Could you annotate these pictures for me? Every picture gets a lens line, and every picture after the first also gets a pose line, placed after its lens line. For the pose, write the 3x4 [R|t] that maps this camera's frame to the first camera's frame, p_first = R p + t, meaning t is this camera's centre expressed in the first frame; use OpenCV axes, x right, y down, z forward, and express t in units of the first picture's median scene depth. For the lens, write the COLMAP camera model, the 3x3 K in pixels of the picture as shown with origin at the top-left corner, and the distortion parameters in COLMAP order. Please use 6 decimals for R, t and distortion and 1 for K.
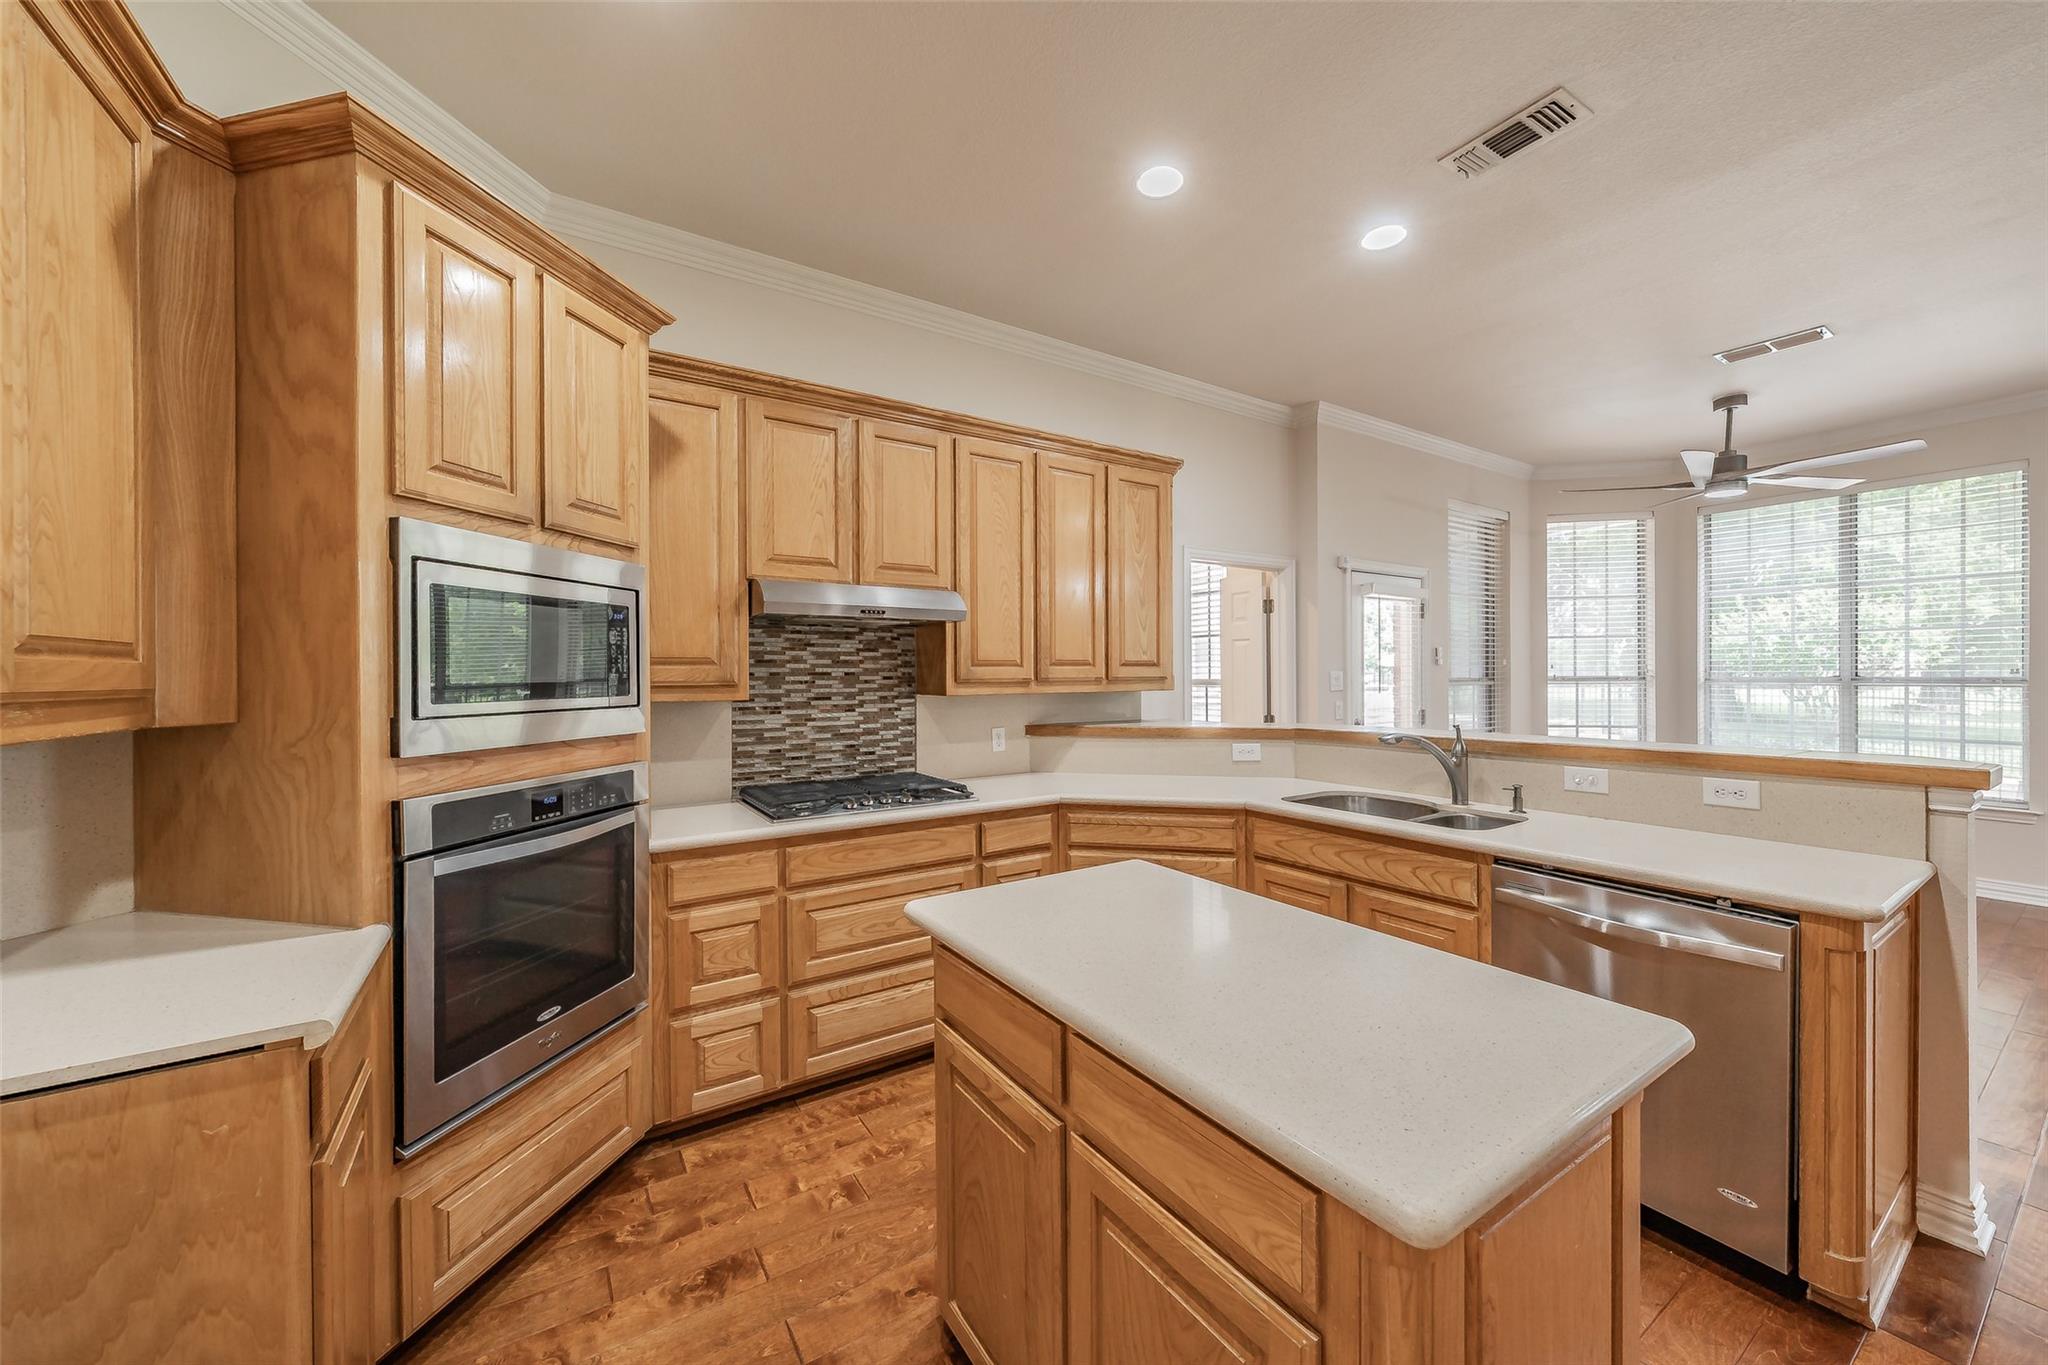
lens RADIAL K [[749.9, 0, 1021.5], [0, 749.9, 675.0], [0, 0, 1]] dist [-0.000542, 0.000102]
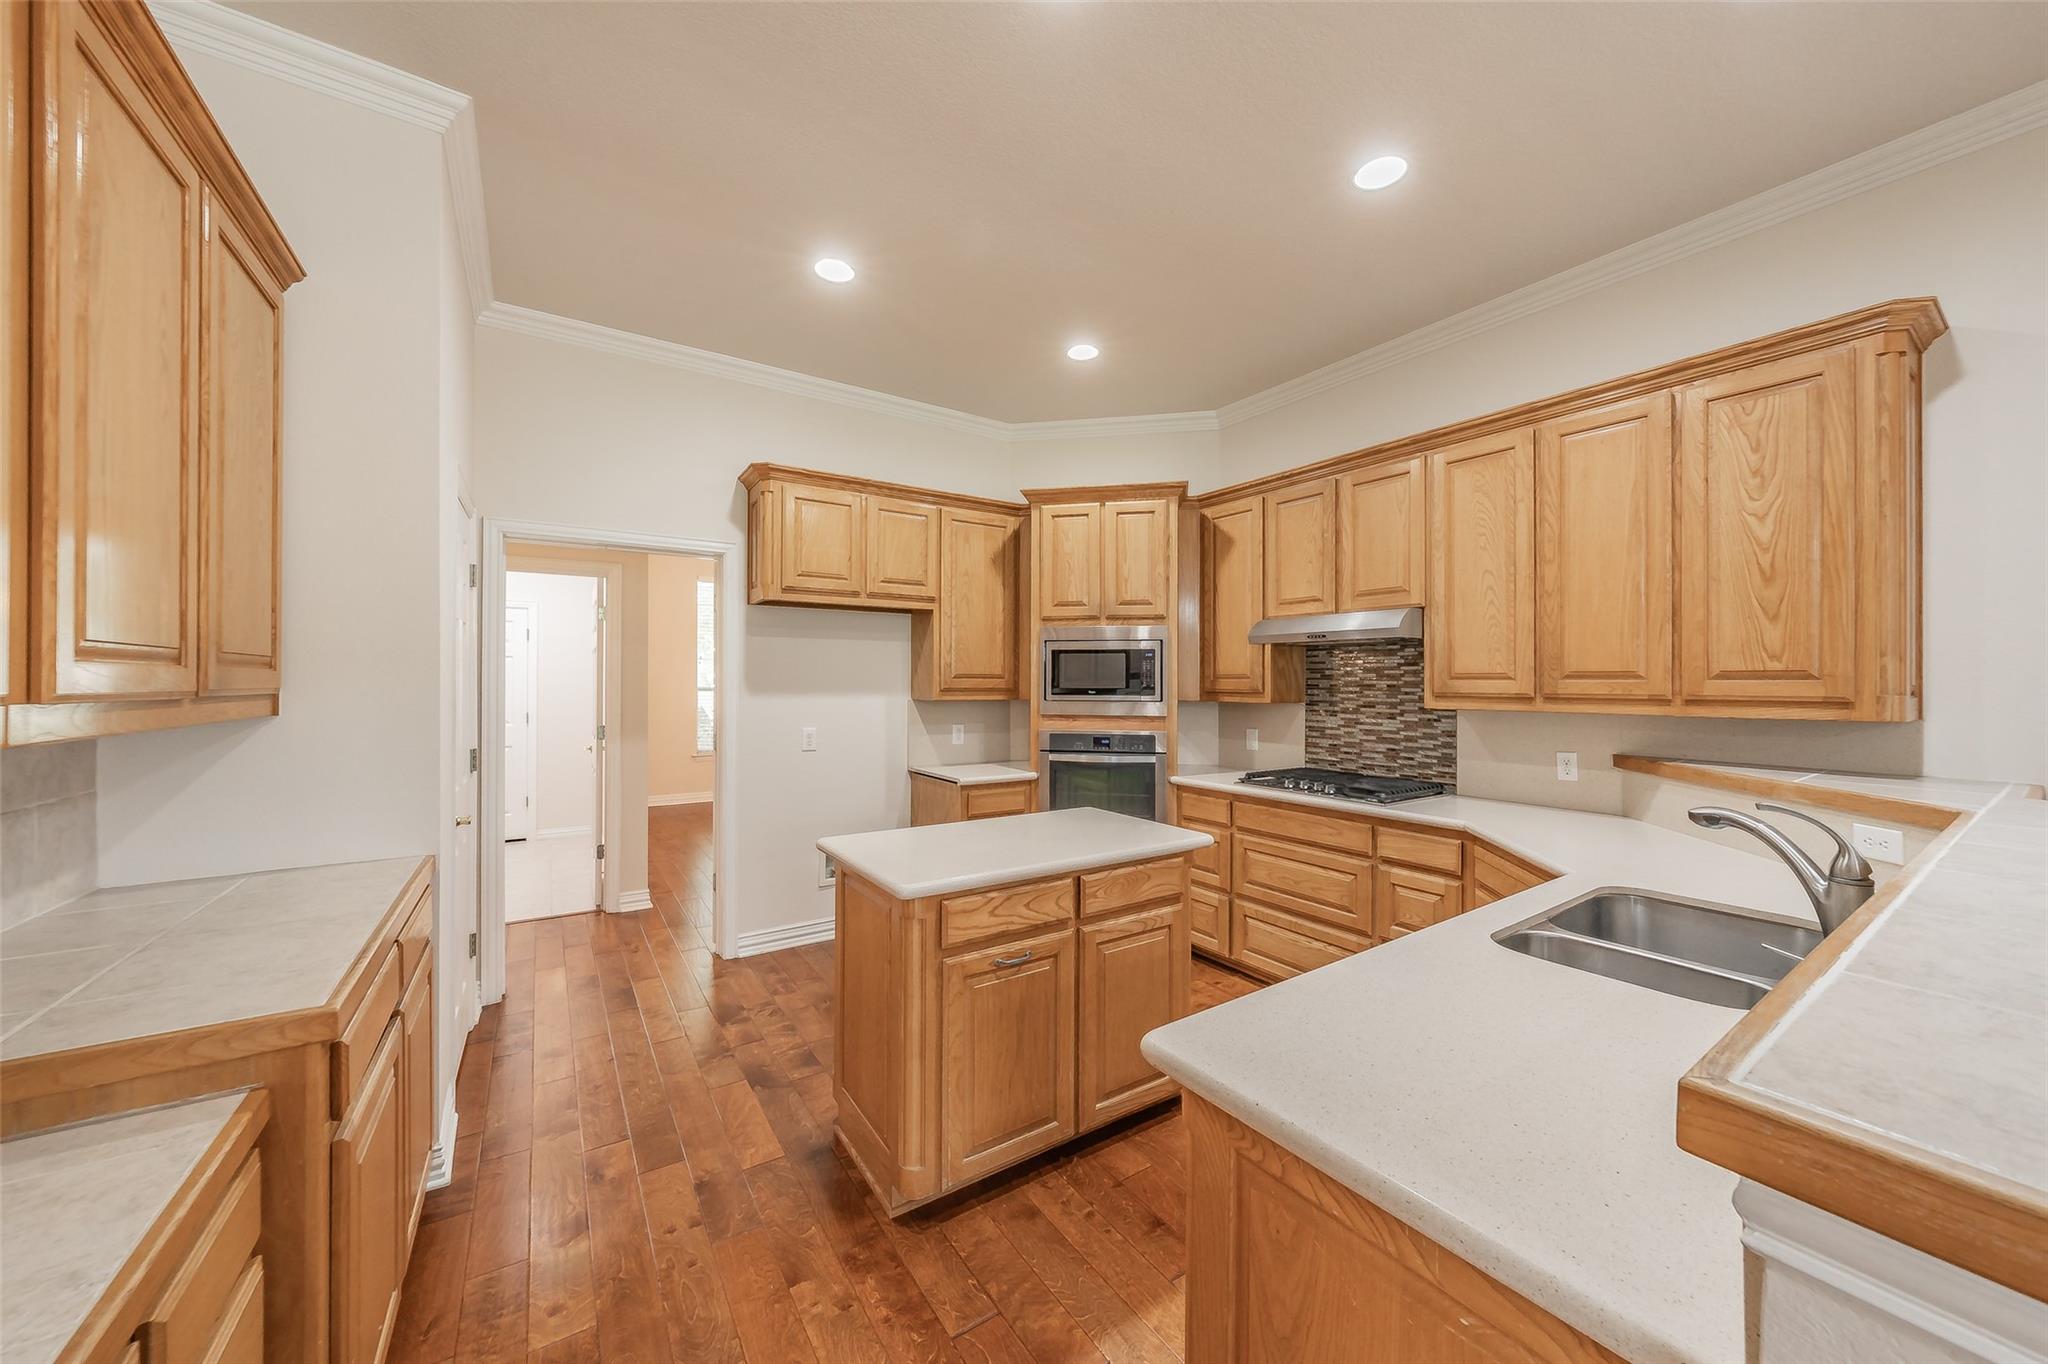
lens RADIAL K [[714.9, 0, 1020.0], [0, 714.9, 681.0], [0, 0, 1]] dist [0.000760, 0.000021]
pose [[0.014644, 0.004385, -0.999883, 0.884282], [-0.005639, 0.999975, 0.004303, -0.011295], [0.999877, 0.005575, 0.014669, 0.435563]]
